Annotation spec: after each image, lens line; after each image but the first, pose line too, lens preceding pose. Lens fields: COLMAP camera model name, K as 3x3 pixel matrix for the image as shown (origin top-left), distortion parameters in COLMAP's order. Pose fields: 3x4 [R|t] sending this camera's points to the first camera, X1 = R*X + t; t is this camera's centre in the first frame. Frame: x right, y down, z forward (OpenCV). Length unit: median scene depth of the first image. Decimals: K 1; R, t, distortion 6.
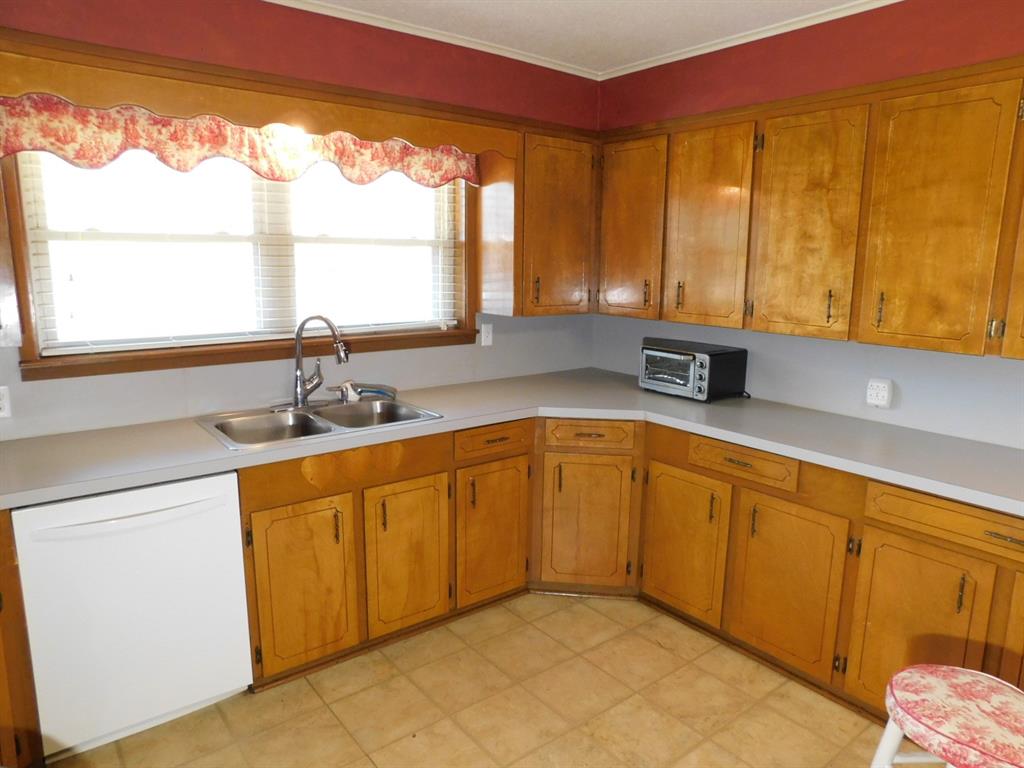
lens RADIAL K [[673.9, 0, 518.2], [0, 673.9, 382.4], [0, 0, 1]] dist [-0.076721, 0.063870]
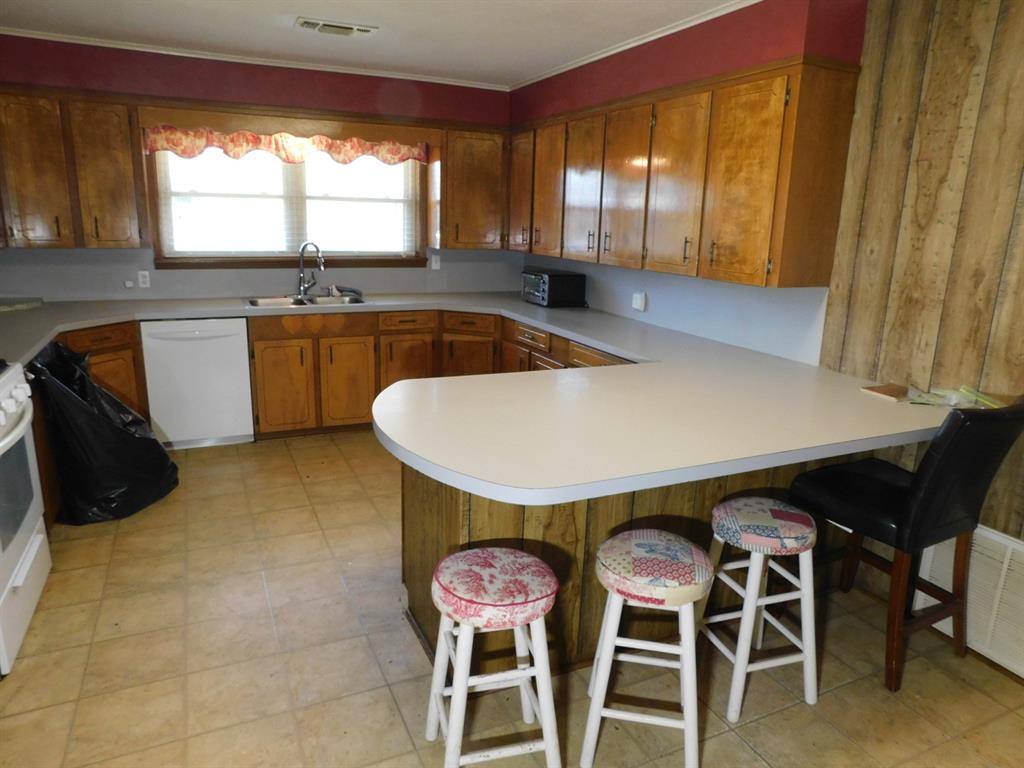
lens RADIAL K [[673.9, 0, 518.2], [0, 673.9, 382.4], [0, 0, 1]] dist [-0.076721, 0.063870]
pose [[0.973791, 0.071261, -0.215994, 0.601568], [-0.059451, 0.996384, 0.060698, 0.120168], [0.219538, -0.046266, 0.974506, -0.558897]]
